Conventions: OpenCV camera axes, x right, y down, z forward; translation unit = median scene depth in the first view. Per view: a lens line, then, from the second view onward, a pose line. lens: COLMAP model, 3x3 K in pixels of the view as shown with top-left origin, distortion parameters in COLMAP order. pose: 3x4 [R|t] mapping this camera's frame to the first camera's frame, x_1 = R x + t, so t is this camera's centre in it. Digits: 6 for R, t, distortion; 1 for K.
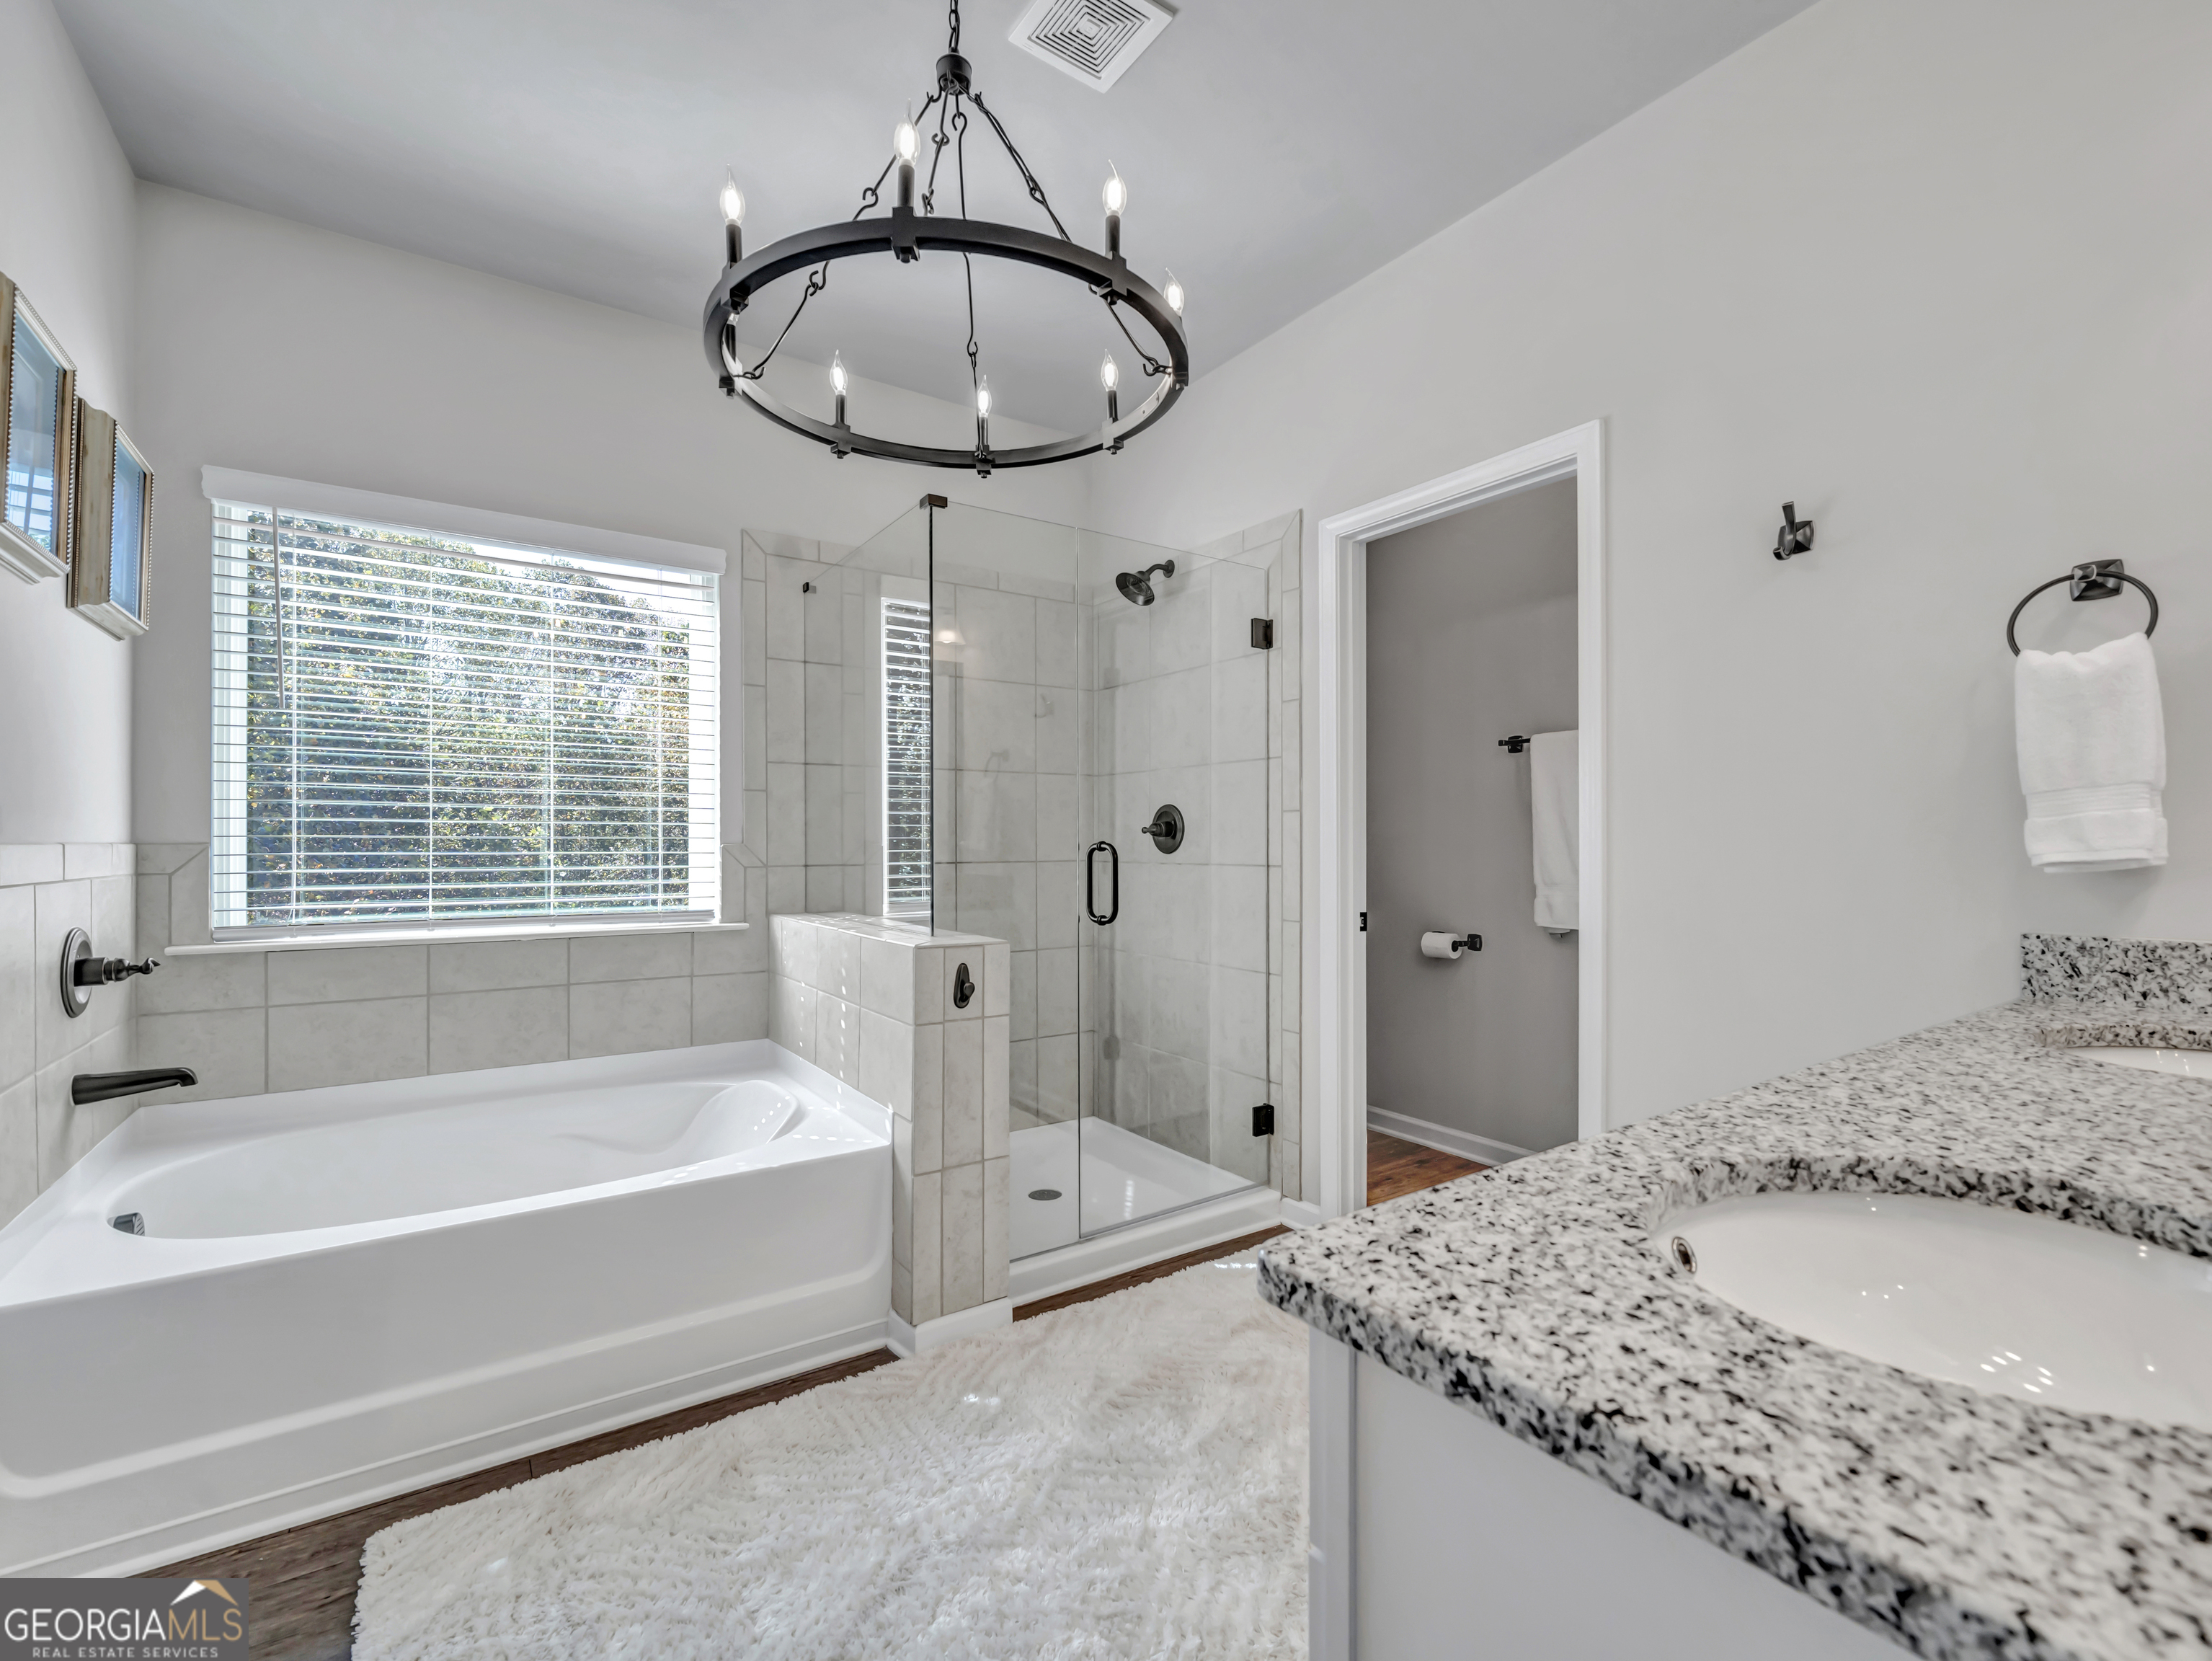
lens RADIAL K [[919.0, 0, 1067.6], [0, 919.0, 844.5], [0, 0, 1]] dist [-0.001889, -0.000155]
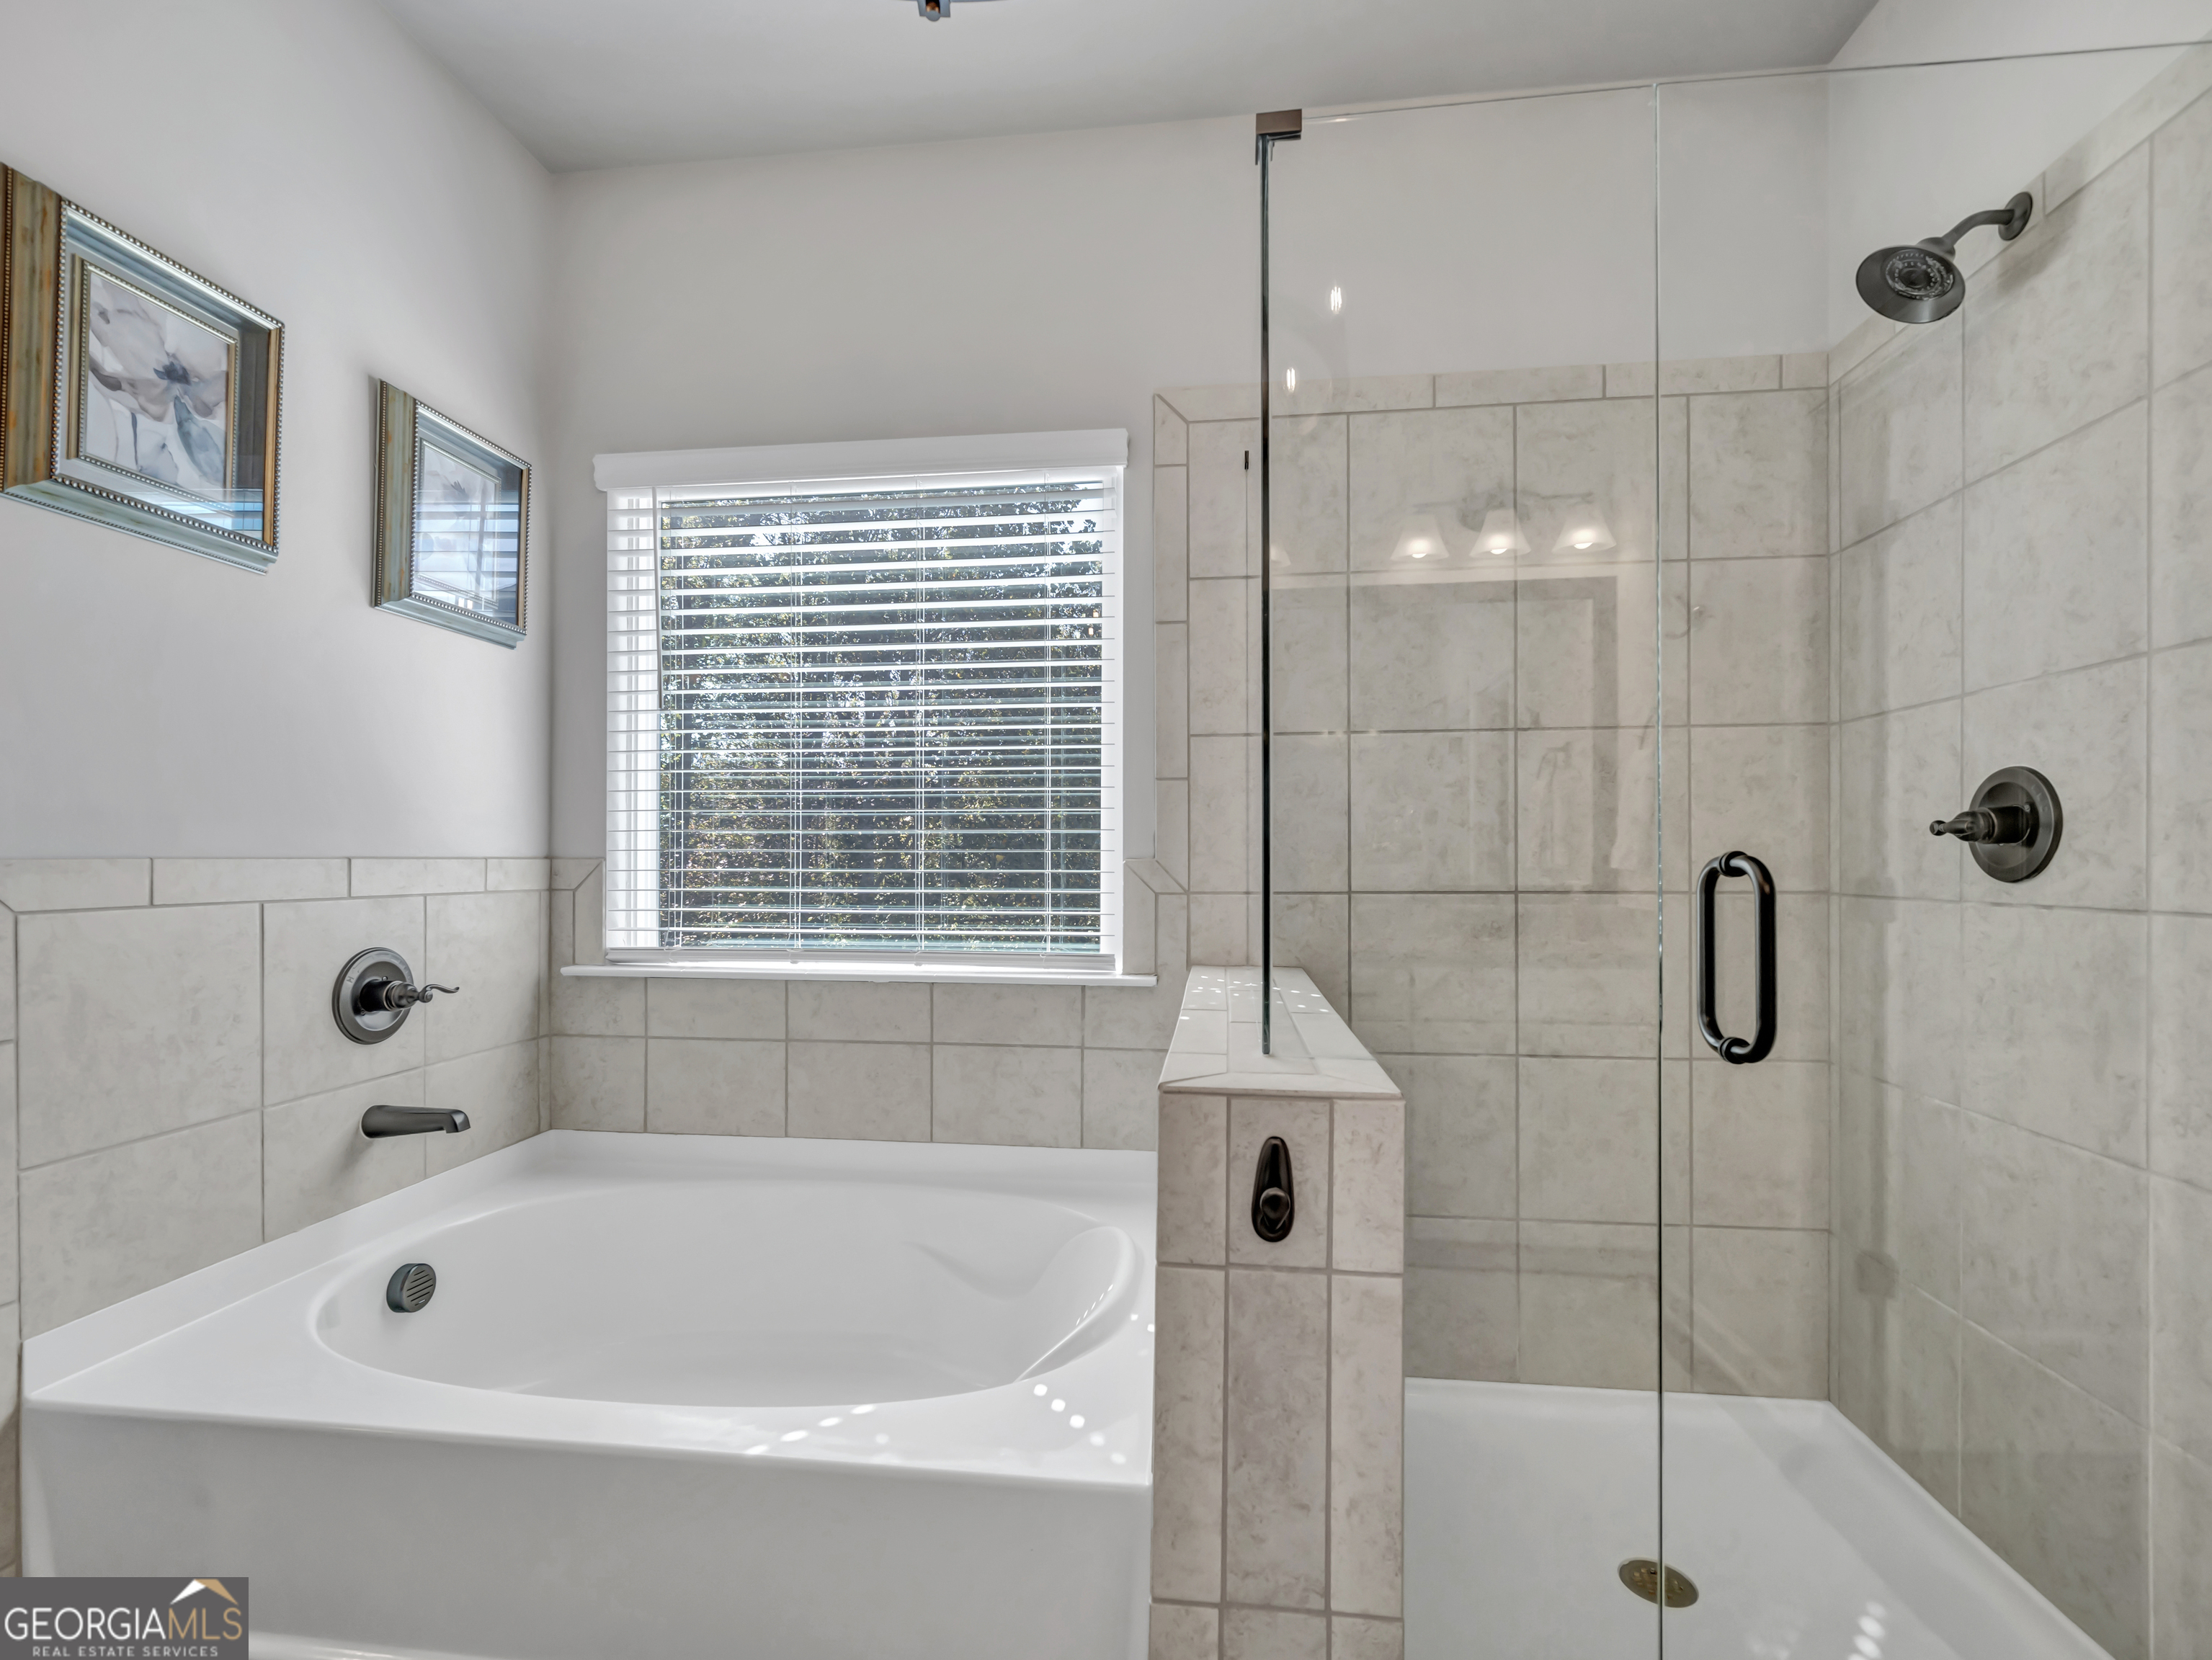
lens RADIAL K [[1009.4, 0, 1100.3], [0, 1009.4, 850.3], [0, 0, 1]] dist [0.000743, 0.000113]
pose [[0.773514, -0.003787, -0.633767, 0.098064], [0.000103, 0.999983, -0.005850, -0.002388], [0.633779, 0.004459, 0.773502, 0.460665]]
